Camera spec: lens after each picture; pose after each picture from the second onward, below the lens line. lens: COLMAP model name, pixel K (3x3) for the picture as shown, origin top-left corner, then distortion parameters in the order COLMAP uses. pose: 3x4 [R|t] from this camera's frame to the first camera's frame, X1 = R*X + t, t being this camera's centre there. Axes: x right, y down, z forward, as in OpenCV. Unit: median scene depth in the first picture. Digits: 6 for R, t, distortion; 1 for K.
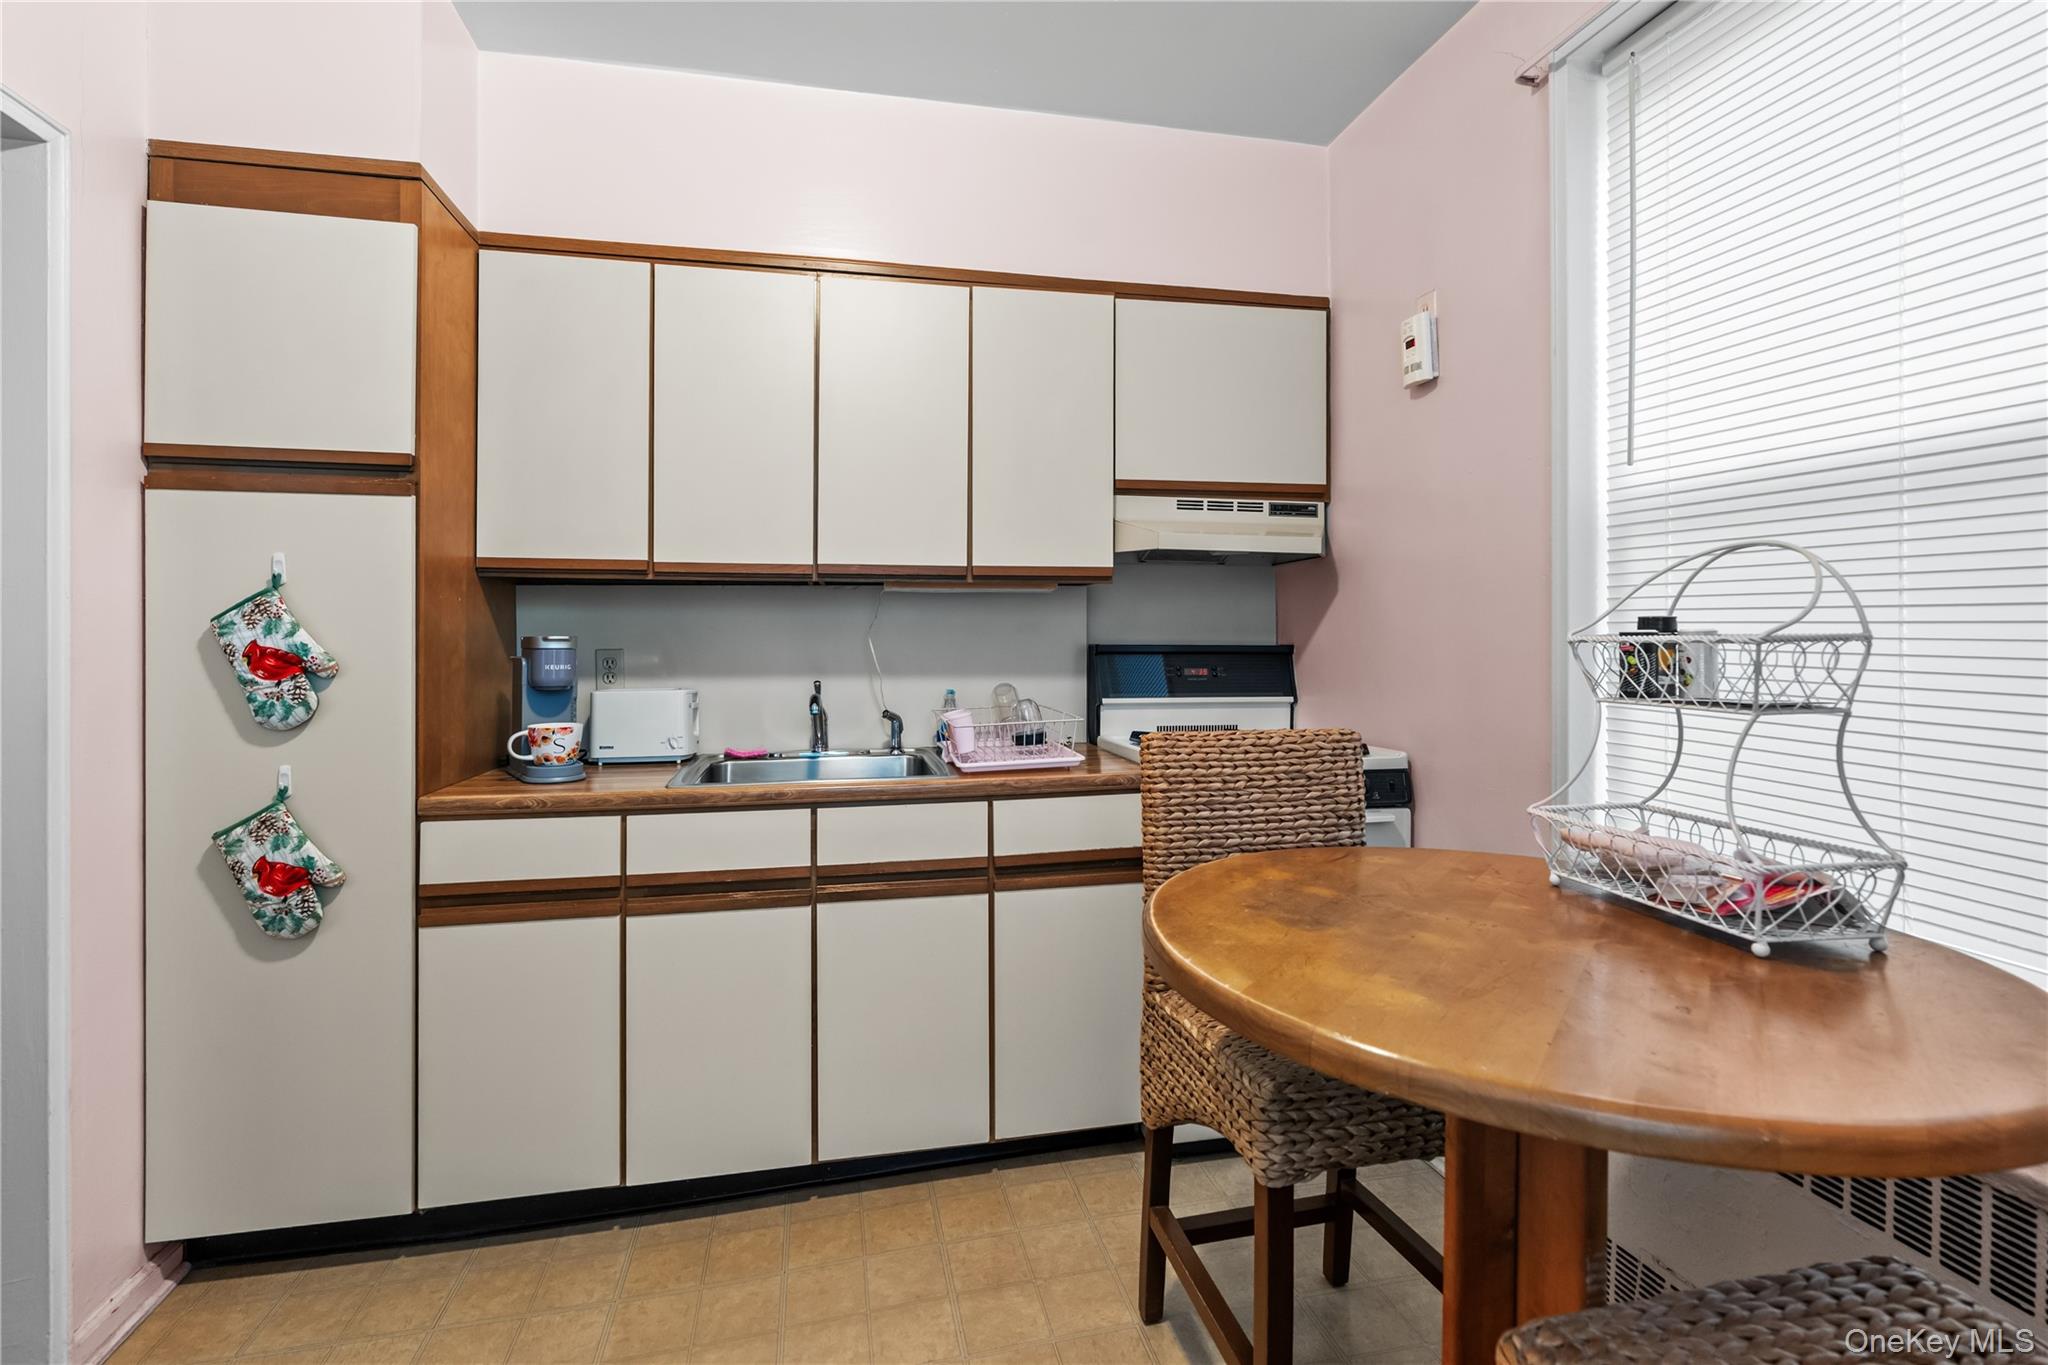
lens RADIAL K [[944.3, 0, 1015.8], [0, 944.3, 620.7], [0, 0, 1]] dist [-0.014680, 0.006742]
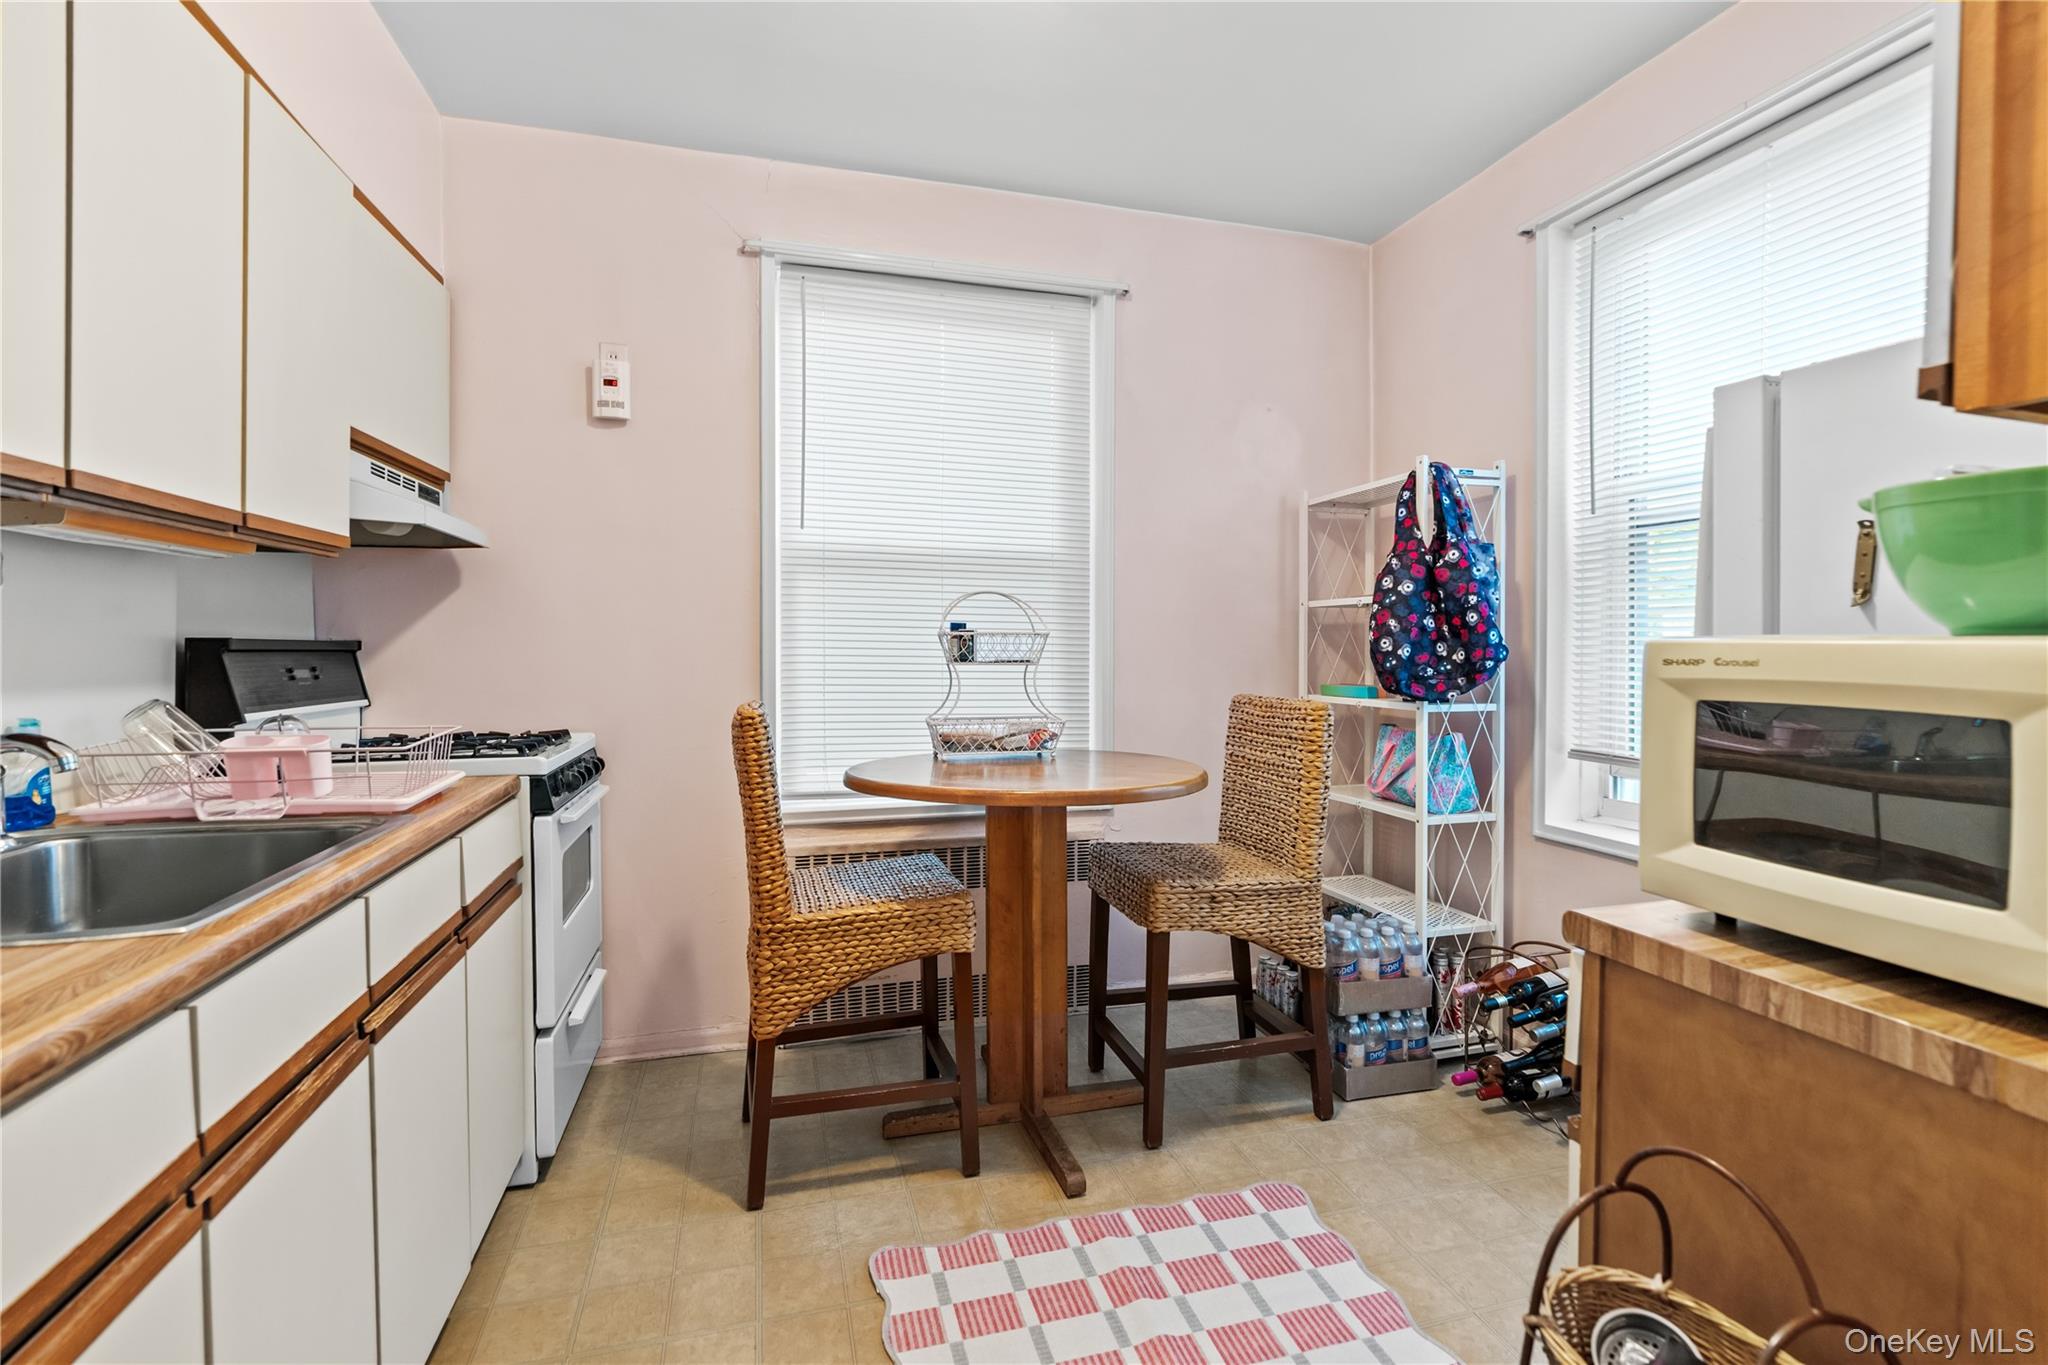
lens RADIAL K [[932.0, 0, 1019.7], [0, 932.0, 643.2], [0, 0, 1]] dist [-0.000861, 0.000001]
pose [[-0.062991, -0.002000, 0.998012, -0.774079], [-0.018529, 0.999828, 0.000834, 0.020815], [-0.997842, -0.018440, -0.063017, 0.556017]]
